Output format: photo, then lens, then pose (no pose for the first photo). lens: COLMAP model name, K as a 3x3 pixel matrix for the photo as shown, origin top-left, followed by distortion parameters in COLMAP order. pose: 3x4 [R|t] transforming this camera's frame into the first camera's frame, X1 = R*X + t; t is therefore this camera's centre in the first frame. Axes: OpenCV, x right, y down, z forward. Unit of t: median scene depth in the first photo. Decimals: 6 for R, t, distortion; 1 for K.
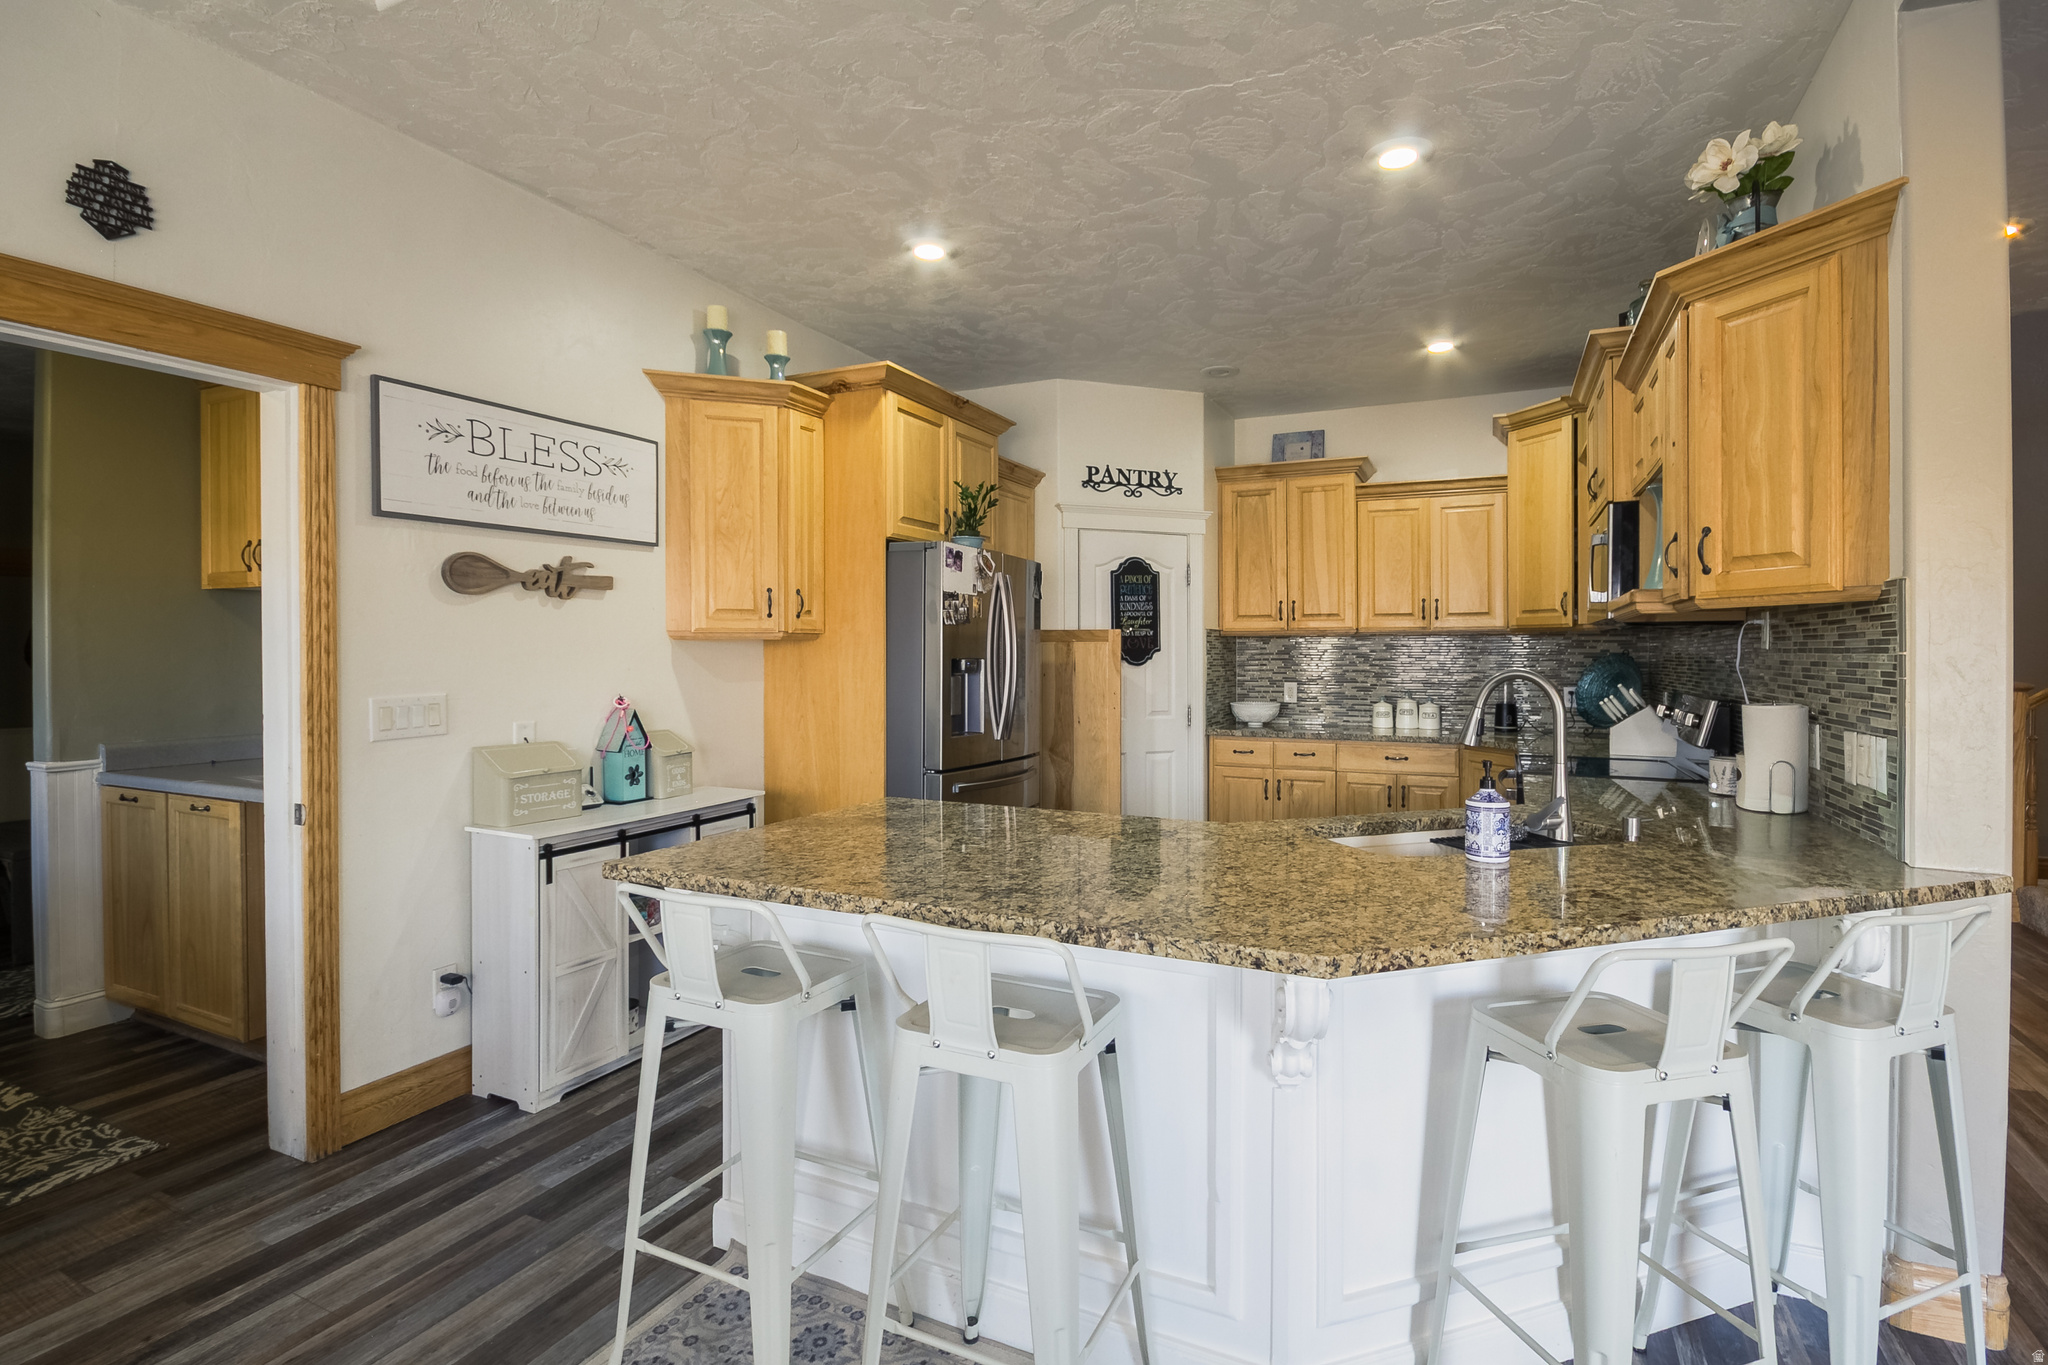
lens RADIAL K [[966.1, 0, 1025.3], [0, 966.1, 651.9], [0, 0, 1]] dist [-0.050300, -0.000175]
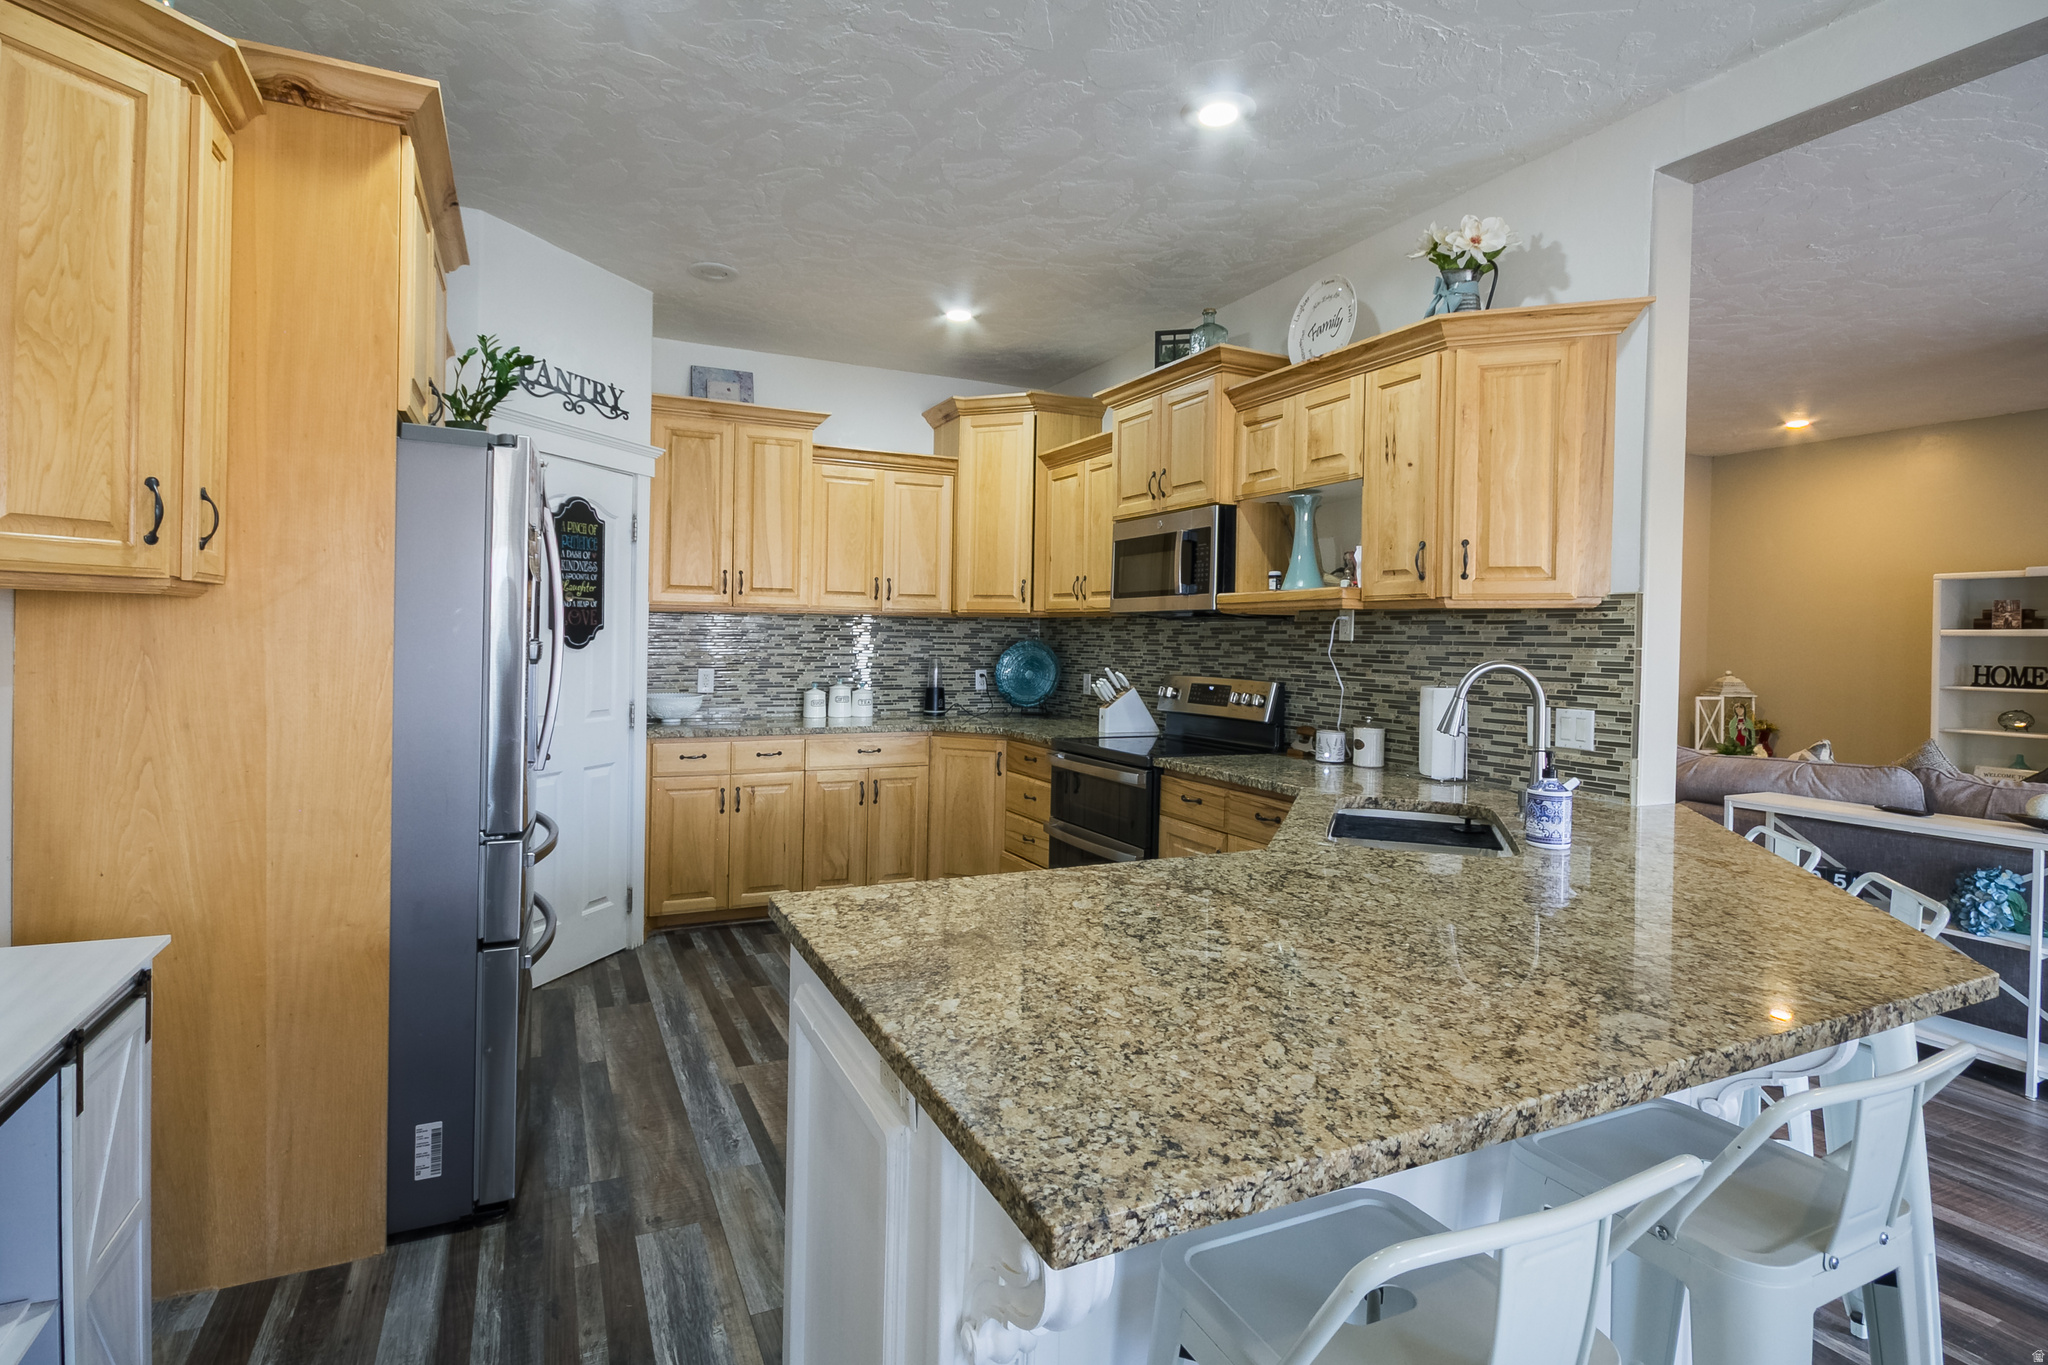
lens RADIAL K [[1000.6, 0, 1023.5], [0, 1000.6, 646.5], [0, 0, 1]] dist [-0.030688, -0.000627]
pose [[0.613518, 0.003416, 0.789674, -0.267407], [-0.016768, 0.999822, 0.008703, 0.000610], [-0.789503, -0.018581, 0.613466, 0.288267]]
